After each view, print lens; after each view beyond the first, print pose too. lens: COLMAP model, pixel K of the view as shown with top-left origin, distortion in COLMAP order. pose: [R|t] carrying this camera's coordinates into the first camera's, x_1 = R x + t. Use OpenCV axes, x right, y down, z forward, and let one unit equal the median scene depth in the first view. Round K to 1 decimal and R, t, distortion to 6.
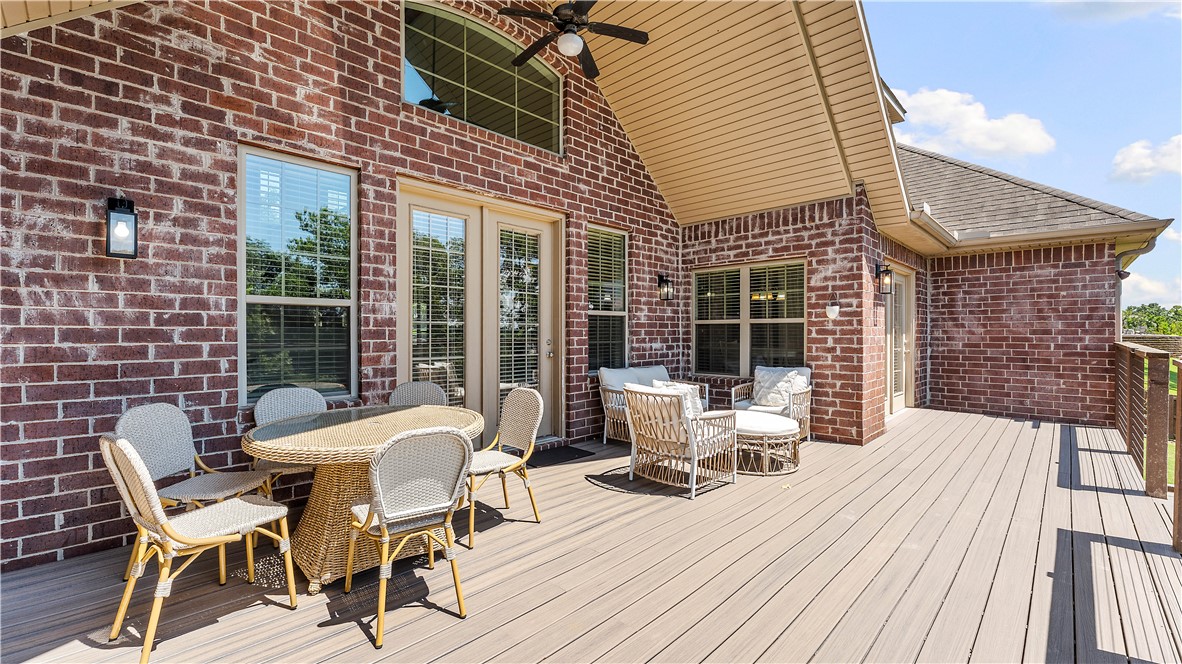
lens RADIAL K [[475.9, 0, 572.2], [0, 475.9, 331.7], [0, 0, 1]] dist [-0.003879, 0.000492]
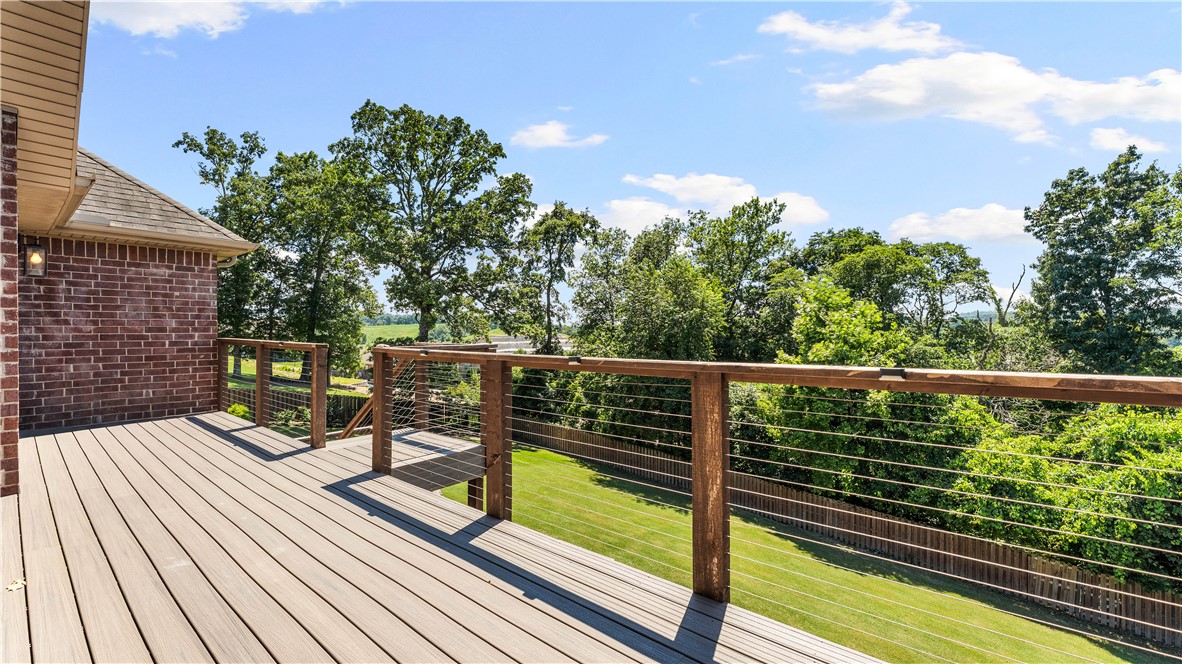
lens RADIAL K [[475.9, 0, 583.5], [0, 475.9, 331.6], [0, 0, 1]] dist [-0.003879, 0.000492]
pose [[-0.122409, -0.002404, 0.992477, -0.140491], [-0.000543, 0.999997, 0.002355, 0.001842], [-0.992480, -0.000251, -0.122410, 0.221006]]
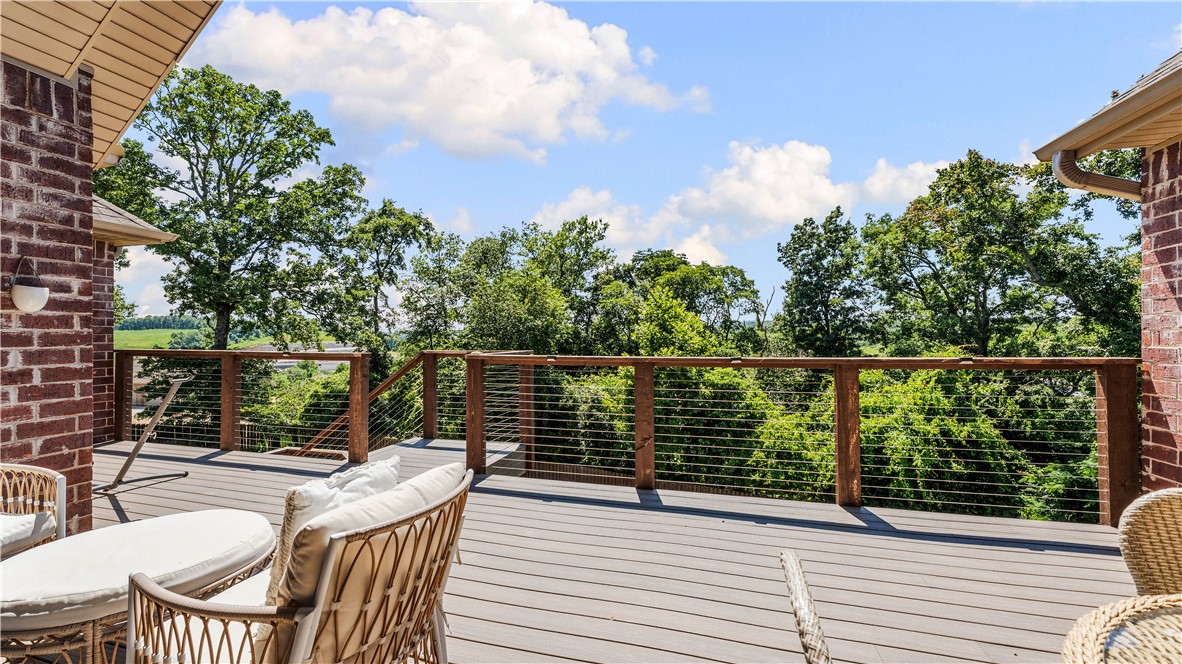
lens RADIAL K [[475.9, 0, 585.7], [0, 475.9, 329.2], [0, 0, 1]] dist [-0.003879, 0.000492]
pose [[-0.501227, 0.014599, 0.865193, -0.132205], [0.003044, 0.999881, -0.015108, -0.000543], [-0.865311, -0.004939, -0.501212, 0.624951]]
